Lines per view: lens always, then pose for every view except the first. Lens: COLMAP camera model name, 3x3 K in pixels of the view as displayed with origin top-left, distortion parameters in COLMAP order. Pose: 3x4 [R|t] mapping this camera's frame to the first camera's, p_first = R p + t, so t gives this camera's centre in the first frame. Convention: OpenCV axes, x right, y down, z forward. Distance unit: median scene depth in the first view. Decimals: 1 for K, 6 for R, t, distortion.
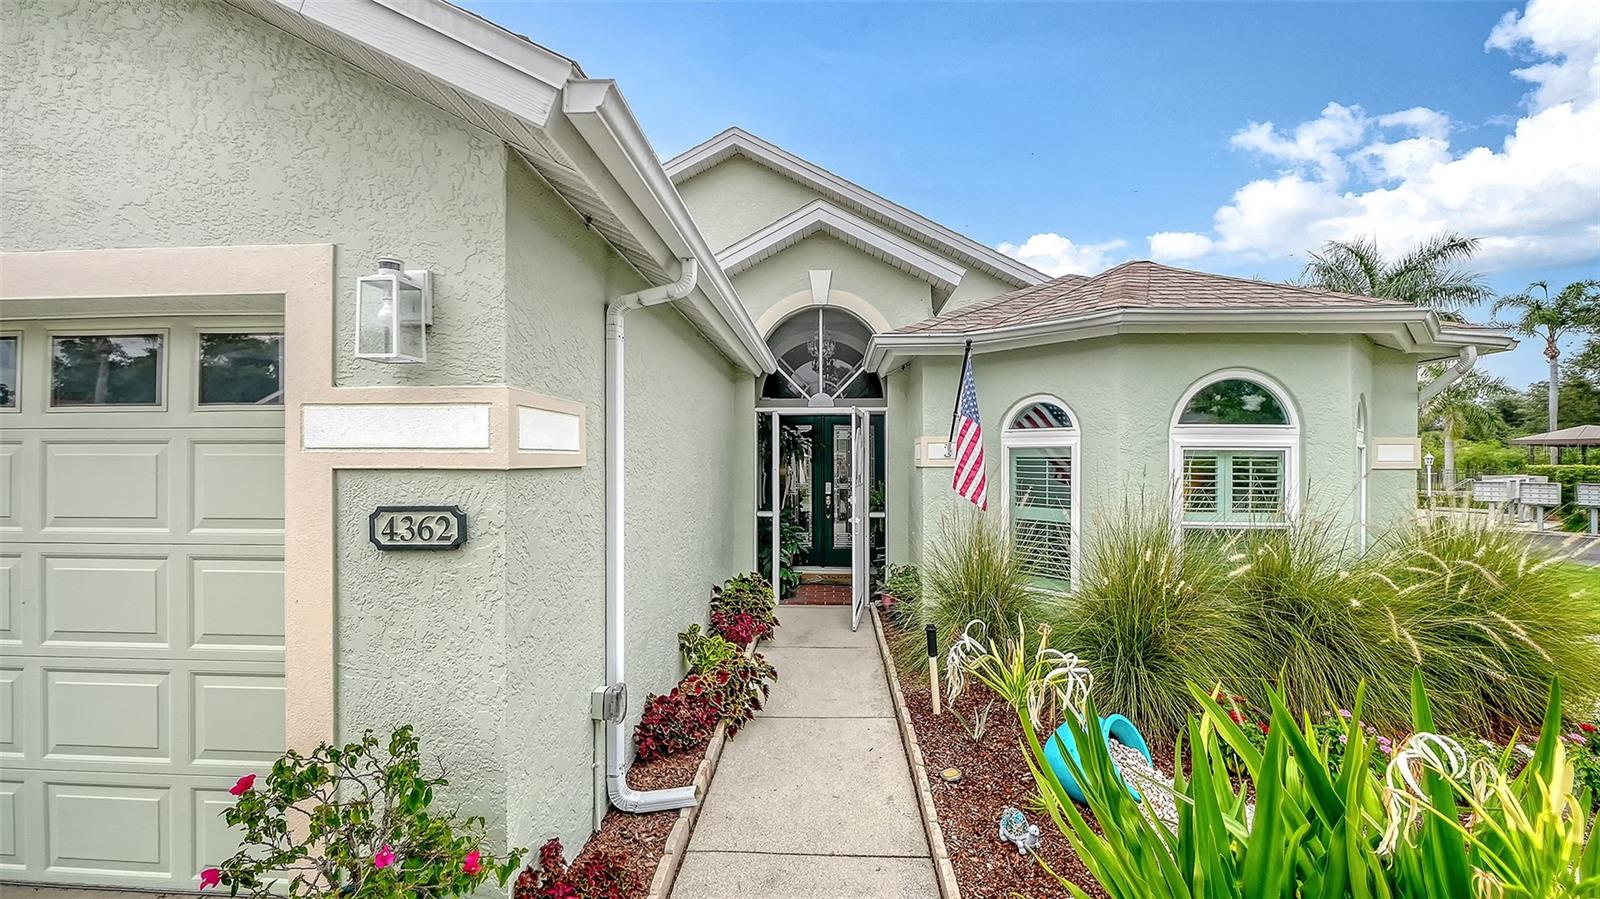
lens RADIAL K [[619.1, 0, 800.0], [0, 619.1, 449.5], [0, 0, 1]] dist [-0.000342, -0.000026]
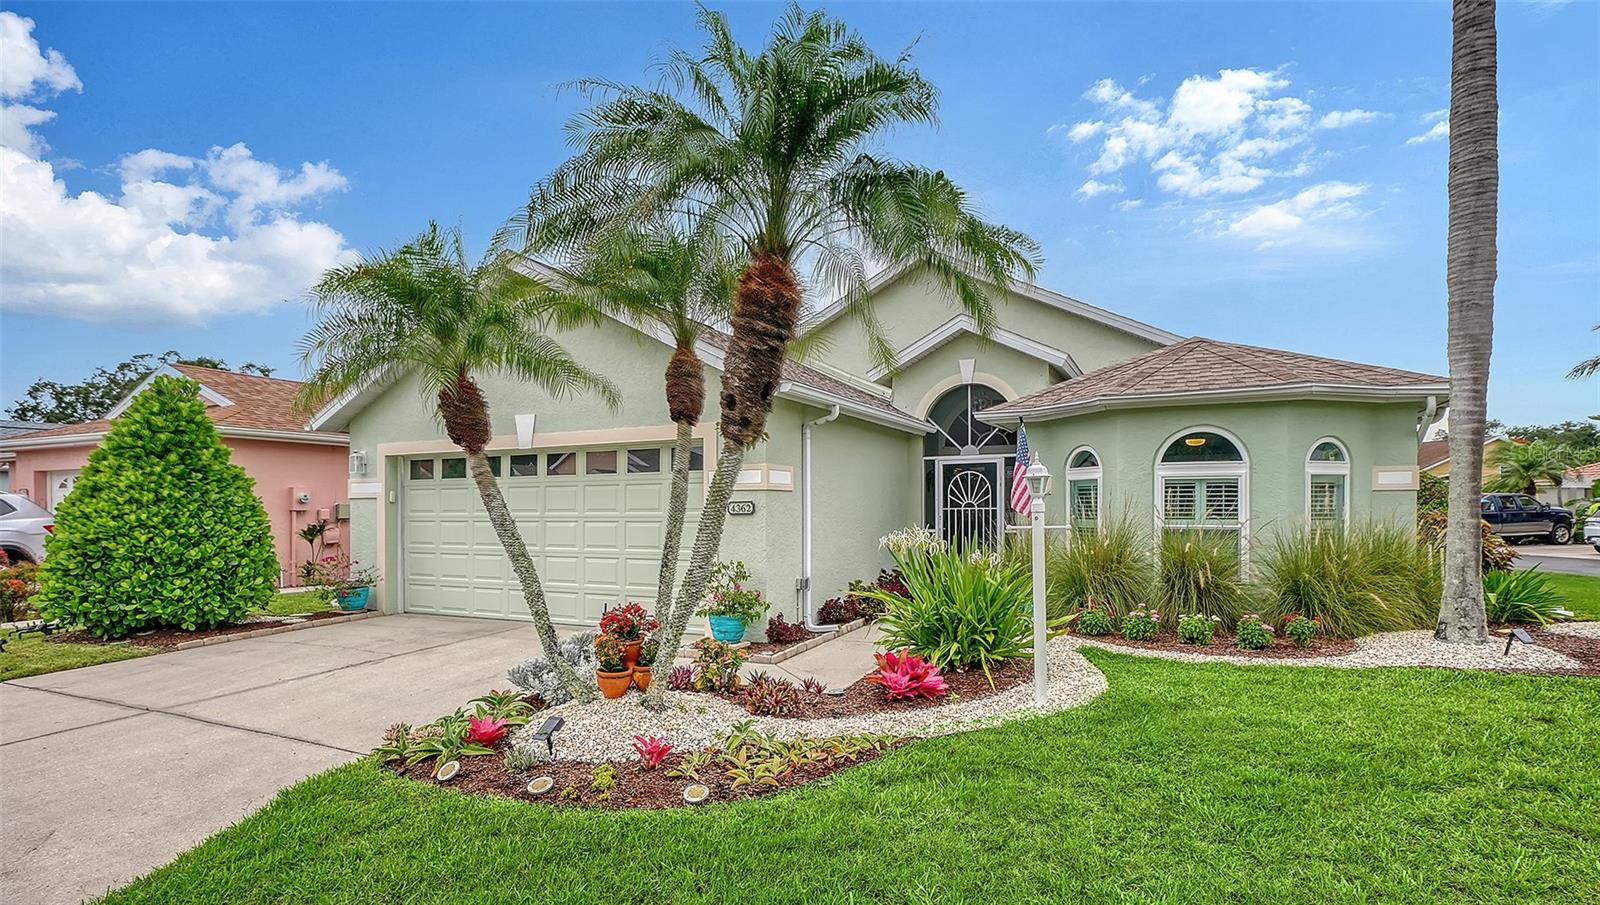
lens RADIAL K [[761.9, 0, 799.2], [0, 761.9, 481.6], [0, 0, 1]] dist [-0.001119, -0.000617]
pose [[0.914998, -0.021324, -0.402895, 0.507394], [0.014531, 0.999696, -0.019911, 0.028243], [0.403197, 0.012364, 0.915030, -1.008925]]
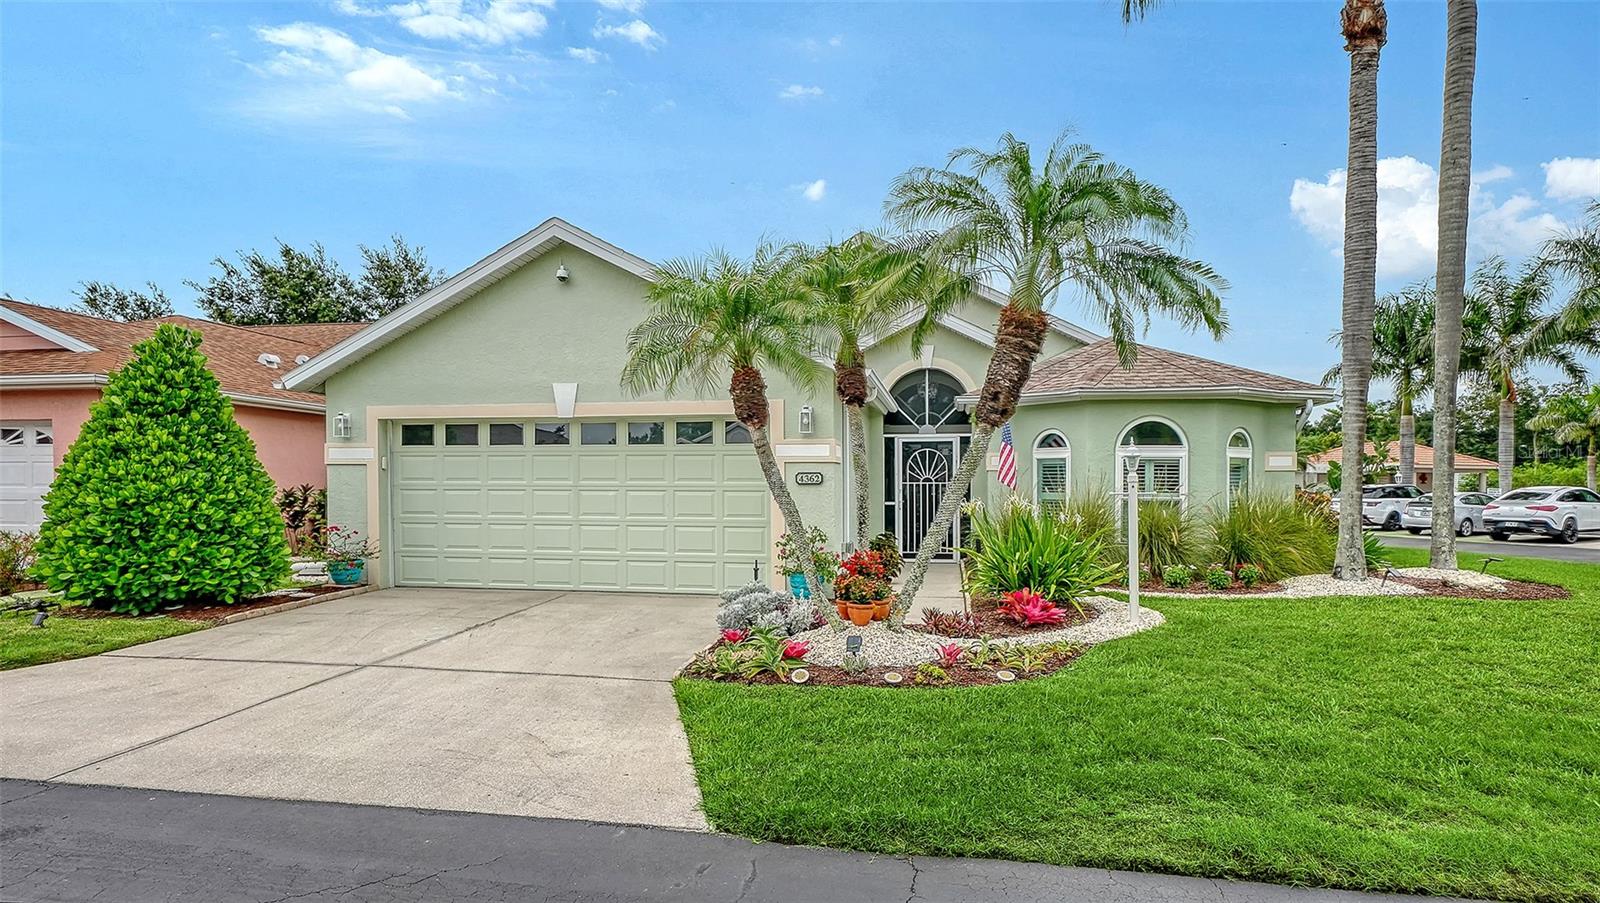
lens RADIAL K [[872.6, 0, 772.9], [0, 872.6, 455.6], [0, 0, 1]] dist [-0.002036, -0.000032]
pose [[0.988876, -0.003511, -0.148702, -0.028559], [0.000705, 0.999821, -0.018915, 0.035433], [0.148742, 0.018600, 0.988701, -1.609077]]
